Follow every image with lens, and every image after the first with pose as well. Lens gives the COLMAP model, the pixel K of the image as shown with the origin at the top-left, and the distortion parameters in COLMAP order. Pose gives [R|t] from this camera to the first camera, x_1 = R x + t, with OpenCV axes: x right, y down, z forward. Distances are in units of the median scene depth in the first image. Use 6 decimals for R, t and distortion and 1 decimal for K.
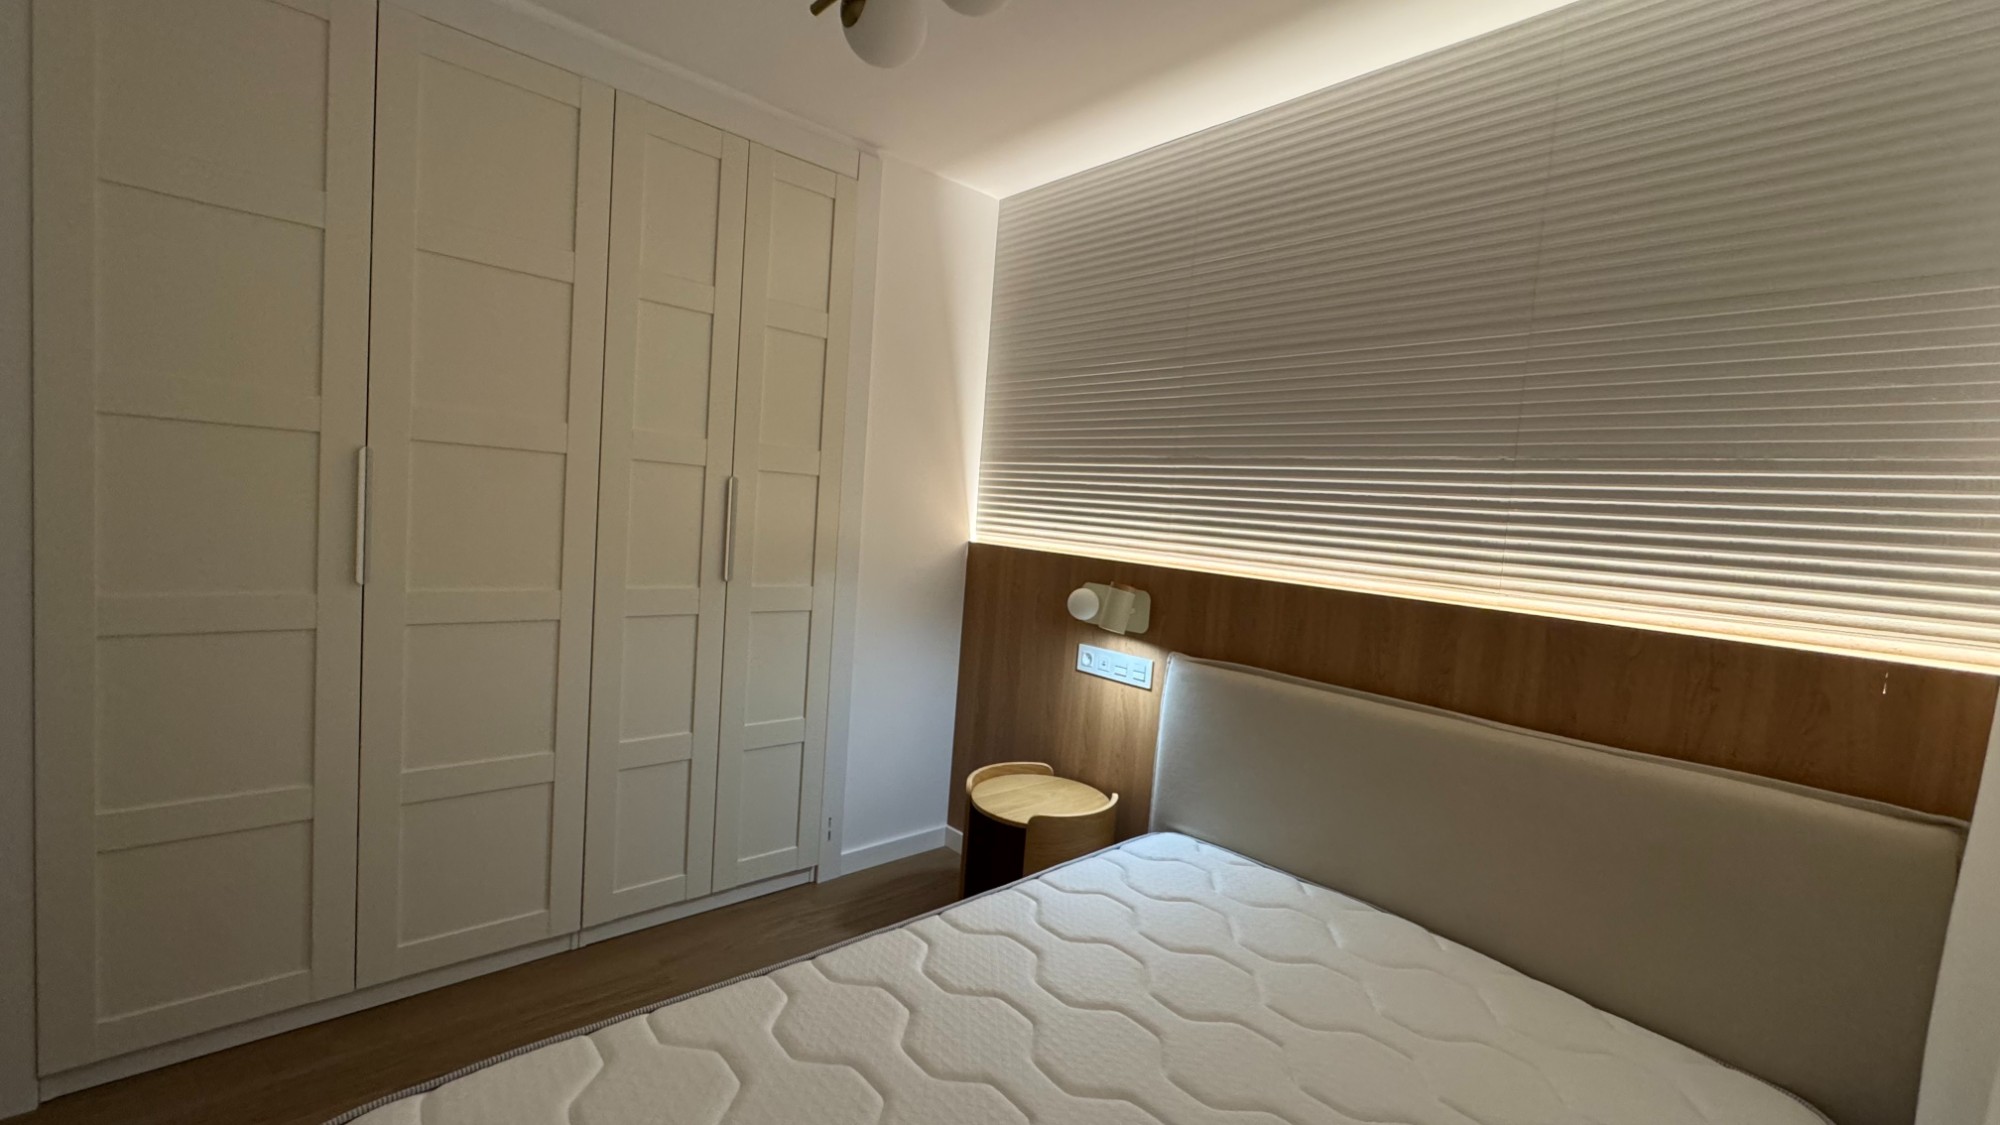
lens RADIAL K [[799.0, 0, 999.8], [0, 799.0, 561.9], [0, 0, 1]] dist [-0.004439, 0.000583]
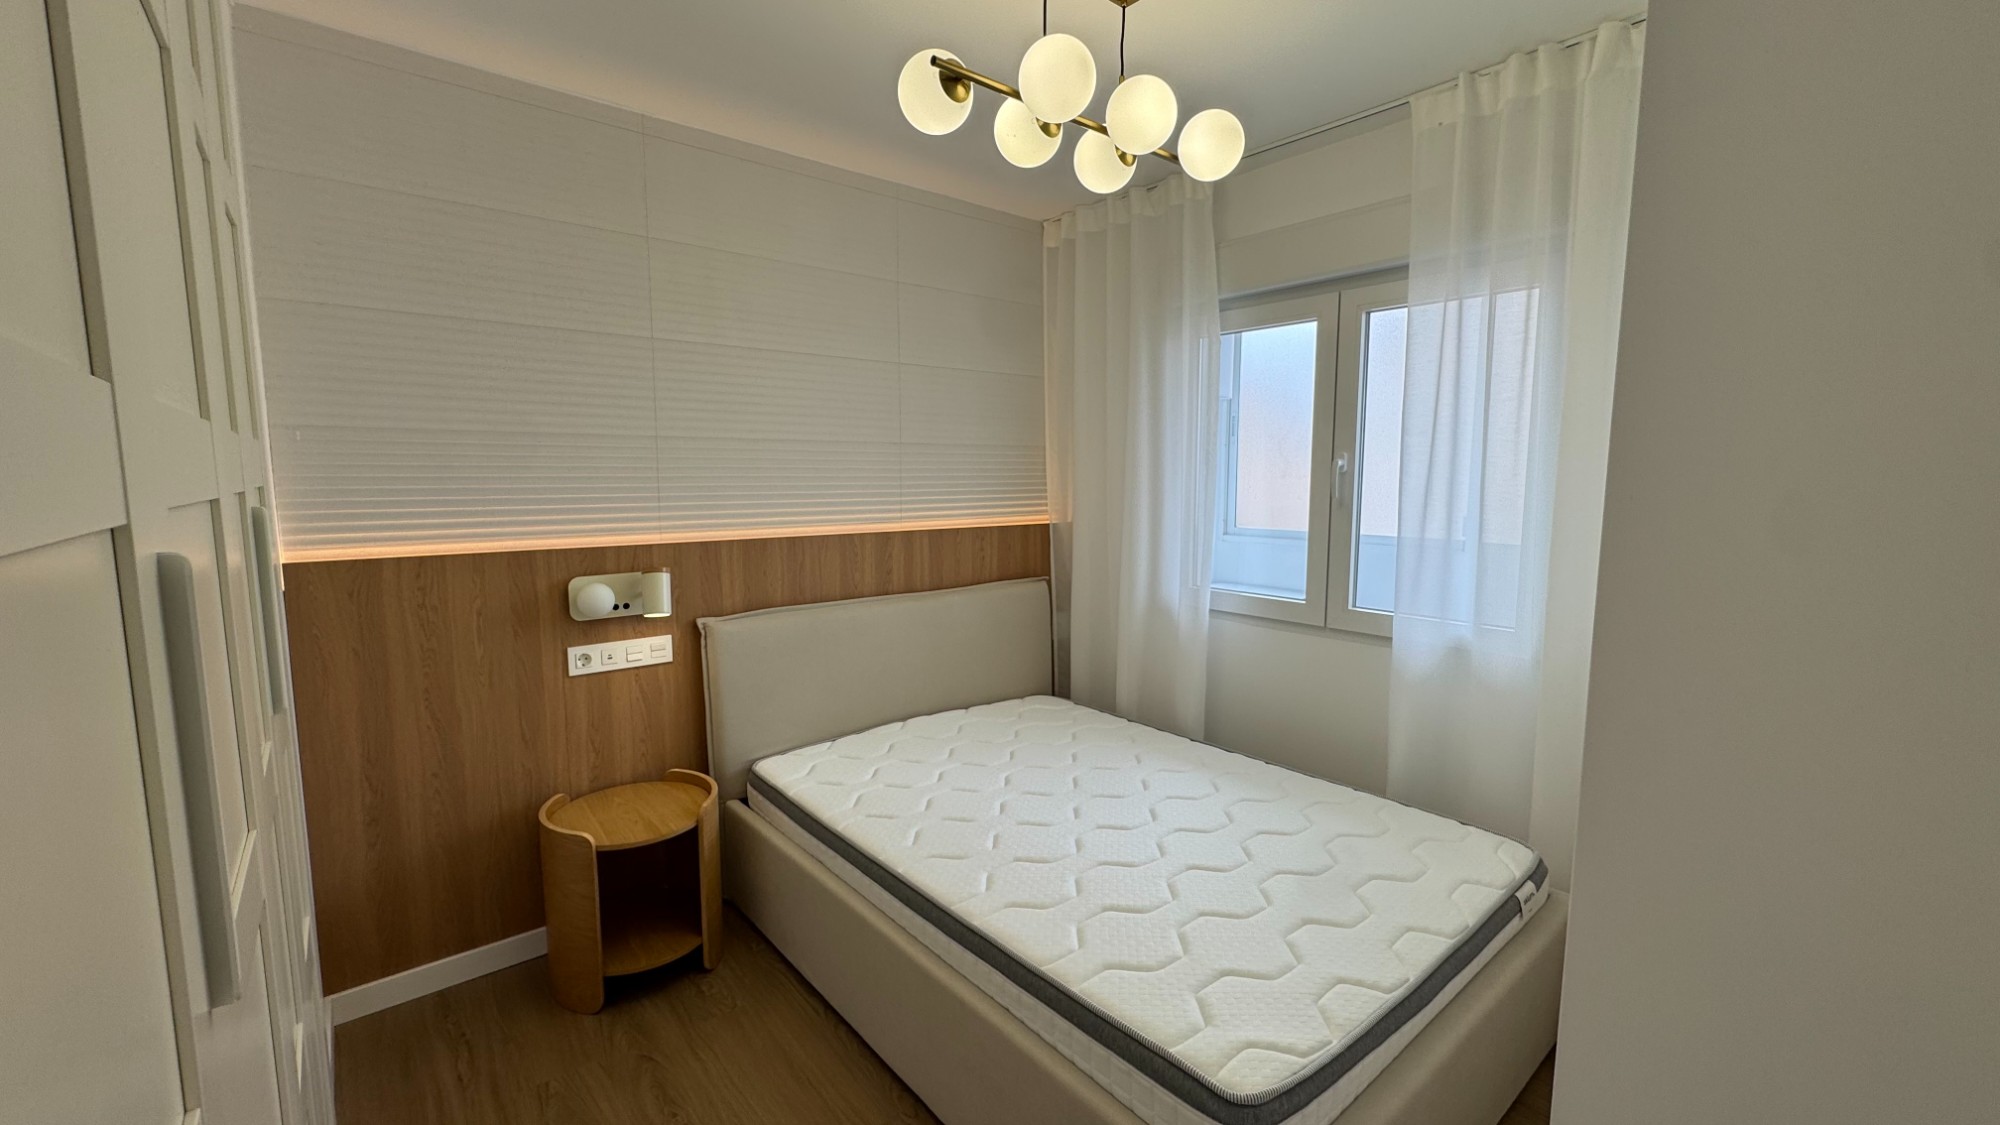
lens RADIAL K [[799.0, 0, 998.6], [0, 799.0, 562.3], [0, 0, 1]] dist [-0.004439, 0.000583]
pose [[0.047031, -0.185350, 0.981546, -0.843384], [0.075857, 0.980459, 0.181510, -0.134004], [-0.996009, 0.065920, 0.060172, 0.536111]]
